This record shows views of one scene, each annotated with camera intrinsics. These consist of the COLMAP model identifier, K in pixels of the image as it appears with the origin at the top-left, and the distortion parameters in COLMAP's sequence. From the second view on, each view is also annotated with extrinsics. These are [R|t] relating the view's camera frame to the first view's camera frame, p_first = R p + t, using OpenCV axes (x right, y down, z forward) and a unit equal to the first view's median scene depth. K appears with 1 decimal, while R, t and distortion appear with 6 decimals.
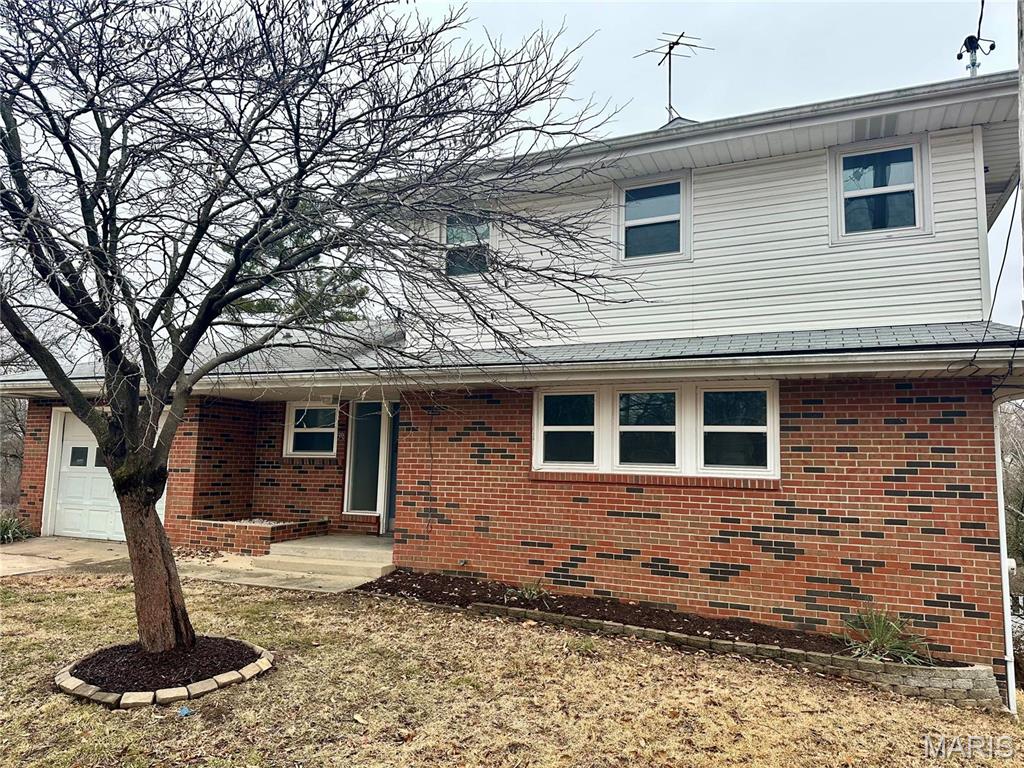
lens RADIAL K [[727.0, 0, 509.0], [0, 727.0, 382.5], [0, 0, 1]] dist [0.053780, -0.047531]
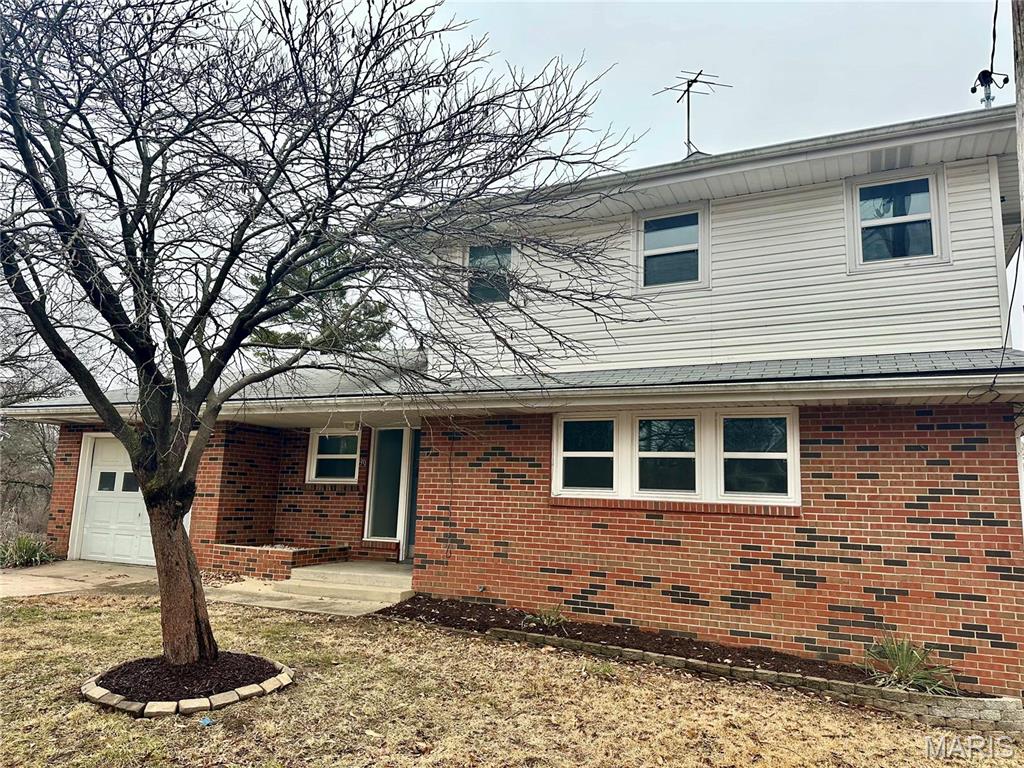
lens RADIAL K [[727.0, 0, 511.2], [0, 727.0, 382.5], [0, 0, 1]] dist [0.053780, -0.047531]
pose [[0.999641, 0.005083, -0.026291, 0.001928], [-0.006343, 0.998825, -0.048046, 0.014868], [0.026016, 0.048196, 0.998499, -0.013769]]
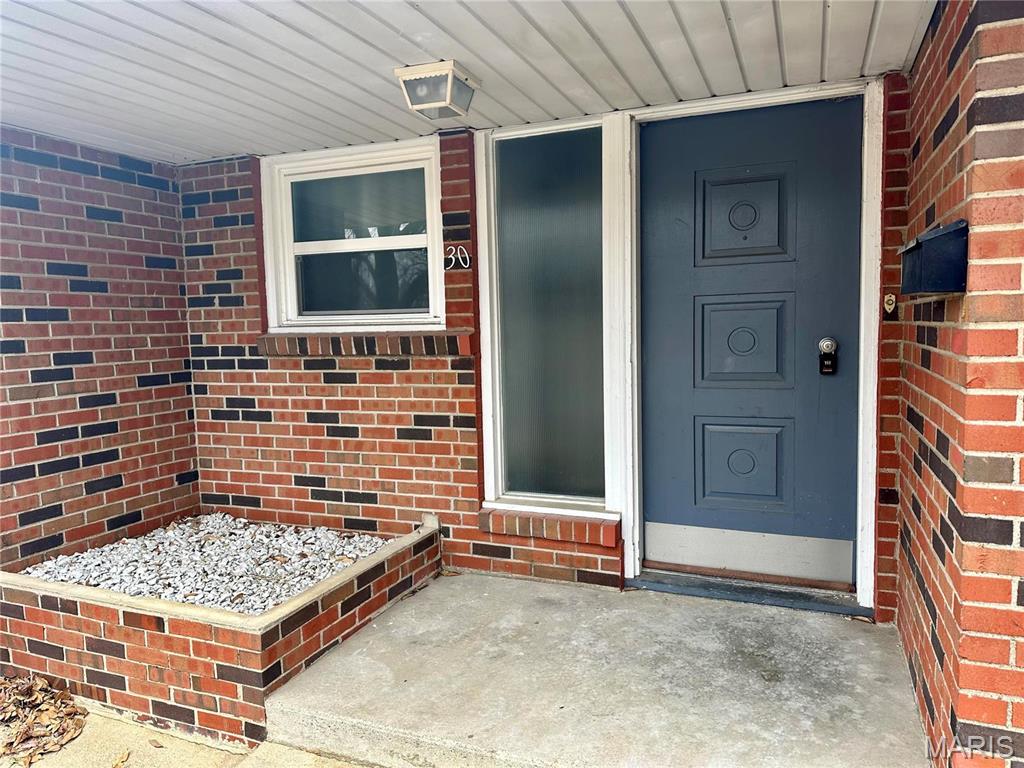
lens RADIAL K [[727.0, 0, 513.2], [0, 727.0, 409.8], [0, 0, 1]] dist [0.053780, -0.047531]
pose [[0.998660, -0.047268, 0.021048, -0.323214], [0.040896, 0.970265, 0.238565, 0.095474], [-0.031698, -0.237384, 0.970898, 1.036083]]
